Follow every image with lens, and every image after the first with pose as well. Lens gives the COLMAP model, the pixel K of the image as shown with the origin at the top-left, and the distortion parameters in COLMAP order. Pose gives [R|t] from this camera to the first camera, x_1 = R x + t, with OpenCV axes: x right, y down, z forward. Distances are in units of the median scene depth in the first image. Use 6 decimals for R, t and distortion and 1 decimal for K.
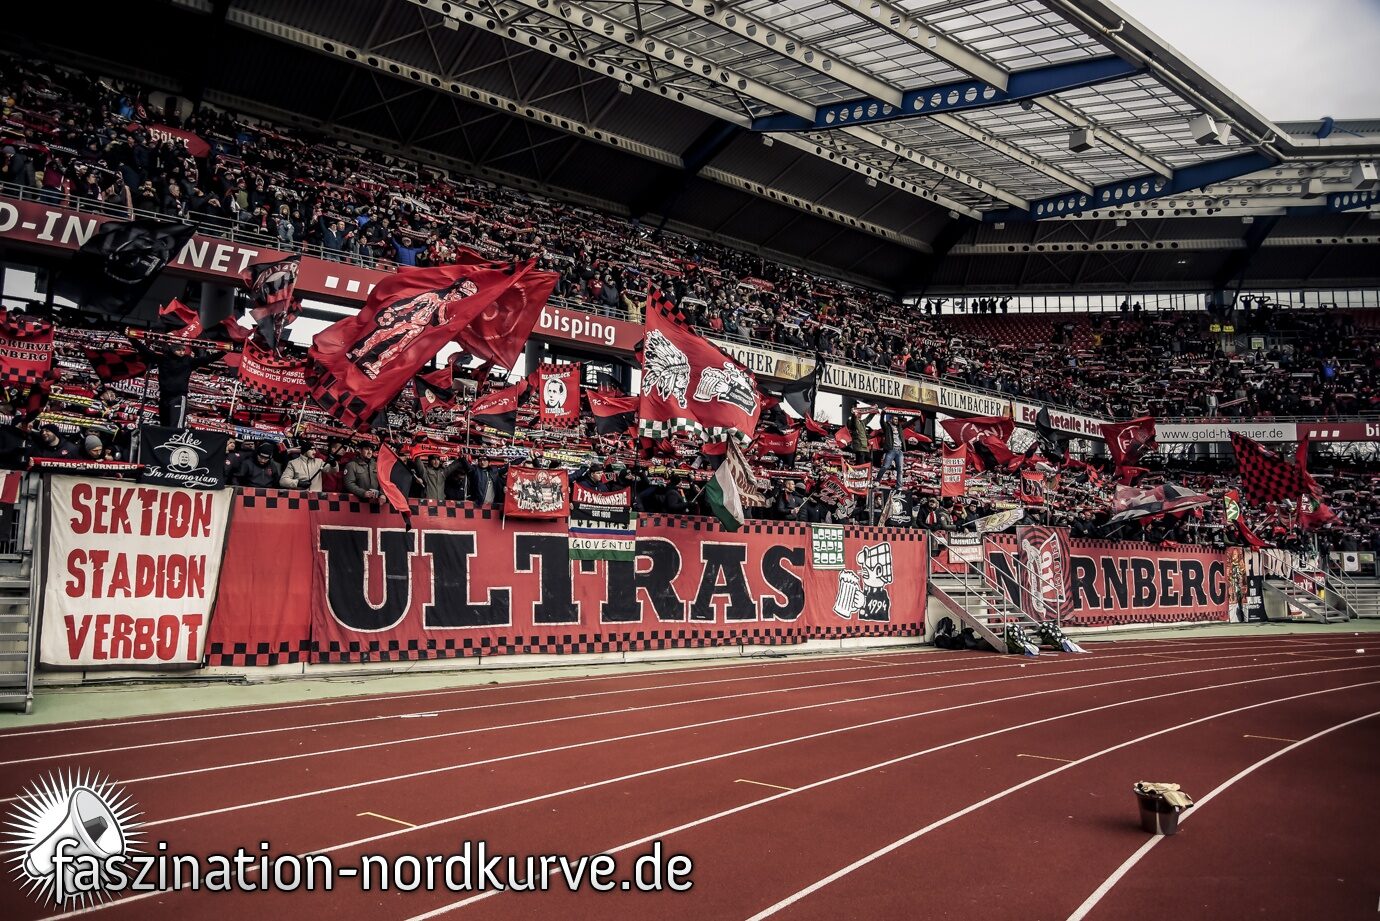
lens RADIAL K [[962.5, 0, 699.2], [0, 962.5, 466.2], [0, 0, 1]] dist [-0.079661, 0.025281]
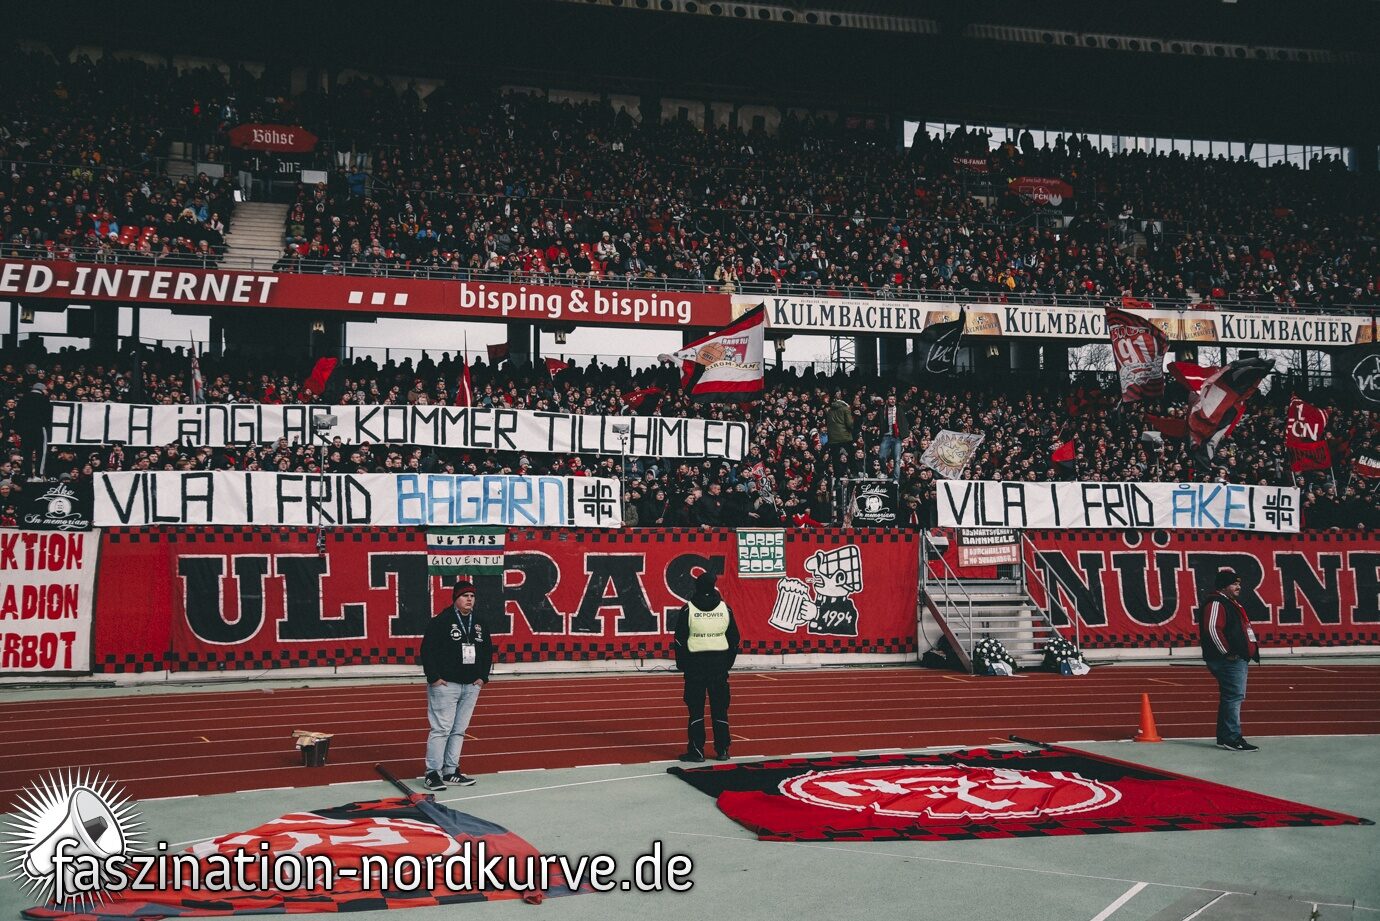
lens RADIAL K [[1388.0, 0, 683.4], [0, 1388.0, 475.1], [0, 0, 1]] dist [0.085410, 0.000000]
pose [[0.911175, -0.052150, -0.408707, 0.659309], [0.065928, 0.997630, 0.019686, -0.022121], [0.406712, -0.044883, 0.912453, -0.246871]]
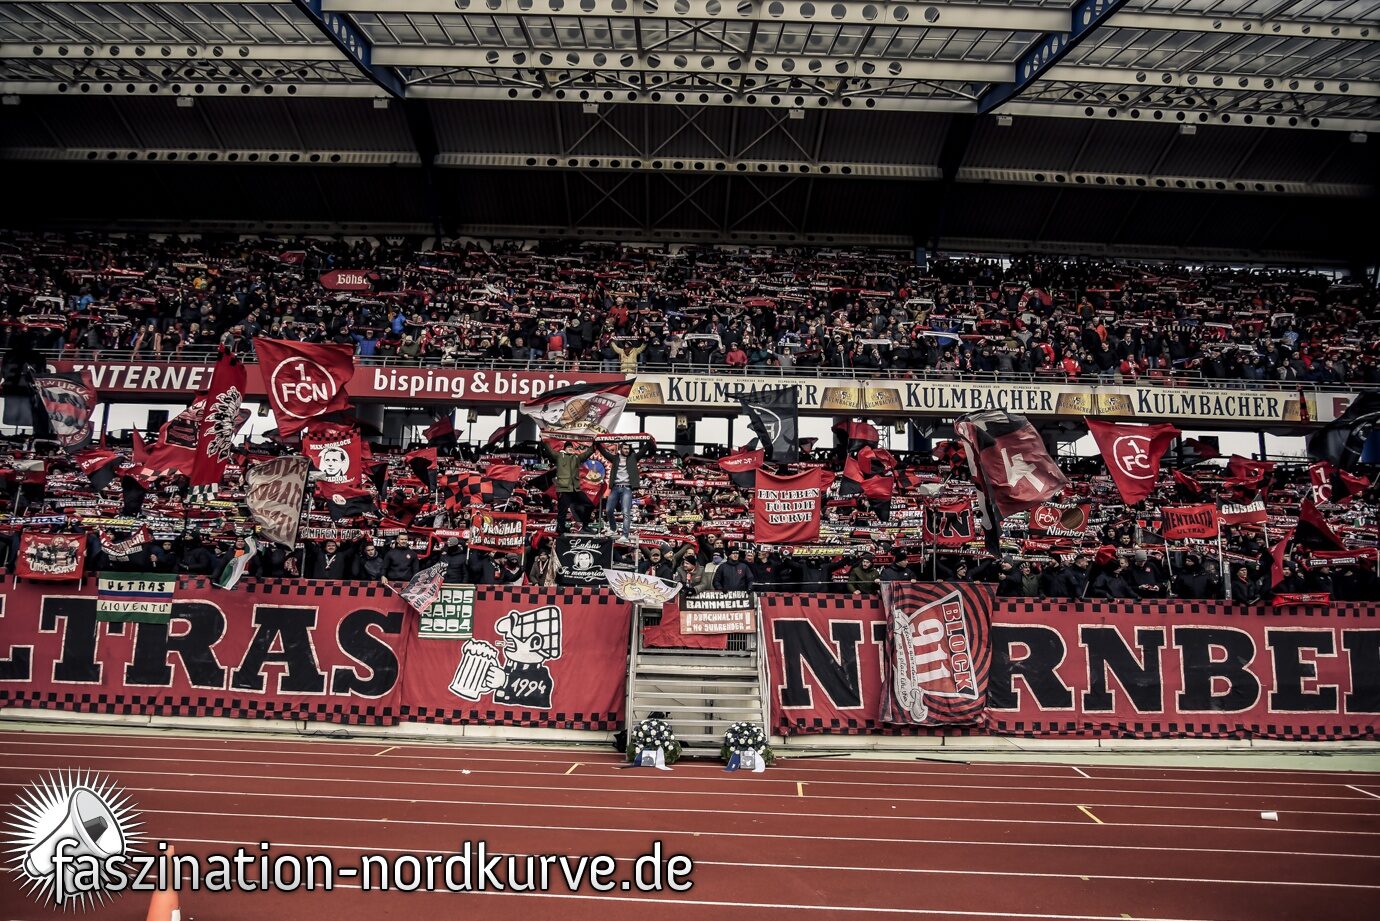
lens RADIAL K [[1008.1, 0, 676.9], [0, 1008.1, 463.7], [0, 0, 1]] dist [-0.087964, 0.036224]
pose [[0.790187, -0.105158, -0.603777, 0.895675], [0.054083, 0.993291, -0.102218, 0.061131], [0.610475, 0.048118, 0.790572, 0.466869]]
